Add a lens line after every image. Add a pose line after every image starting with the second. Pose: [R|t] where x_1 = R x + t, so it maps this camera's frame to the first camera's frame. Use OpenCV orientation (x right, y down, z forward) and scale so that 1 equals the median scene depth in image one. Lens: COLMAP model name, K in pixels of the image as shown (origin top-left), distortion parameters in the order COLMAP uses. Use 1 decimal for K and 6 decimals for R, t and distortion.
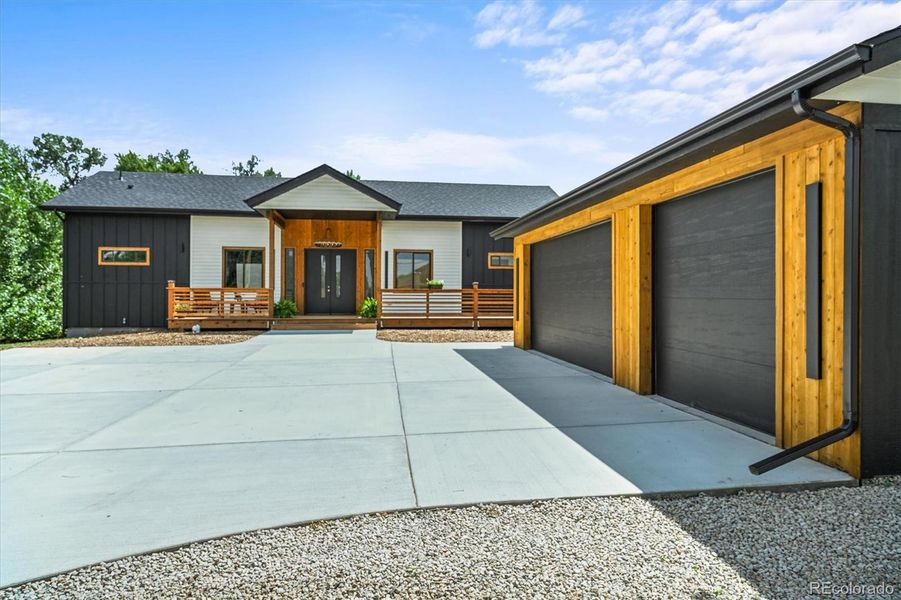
lens RADIAL K [[541.5, 0, 453.8], [0, 541.5, 295.1], [0, 0, 1]] dist [0.004627, 0.000342]
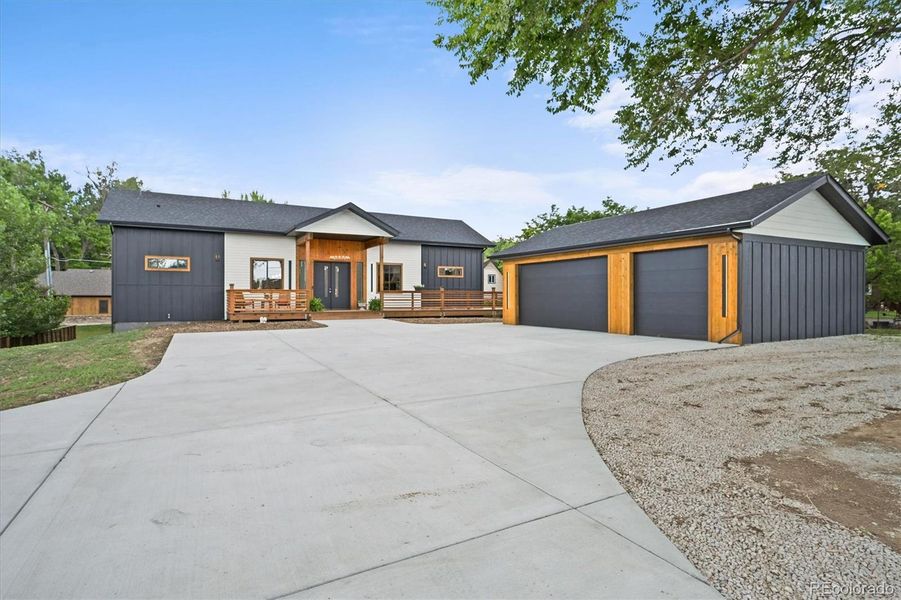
lens RADIAL K [[463.1, 0, 449.0], [0, 463.1, 299.5], [0, 0, 1]] dist [0.000631, 0.000934]
pose [[0.936034, -0.005095, 0.351873, -0.380614], [0.003868, 0.999984, 0.004189, 0.007523], [-0.351889, -0.002560, 0.936038, -0.202224]]
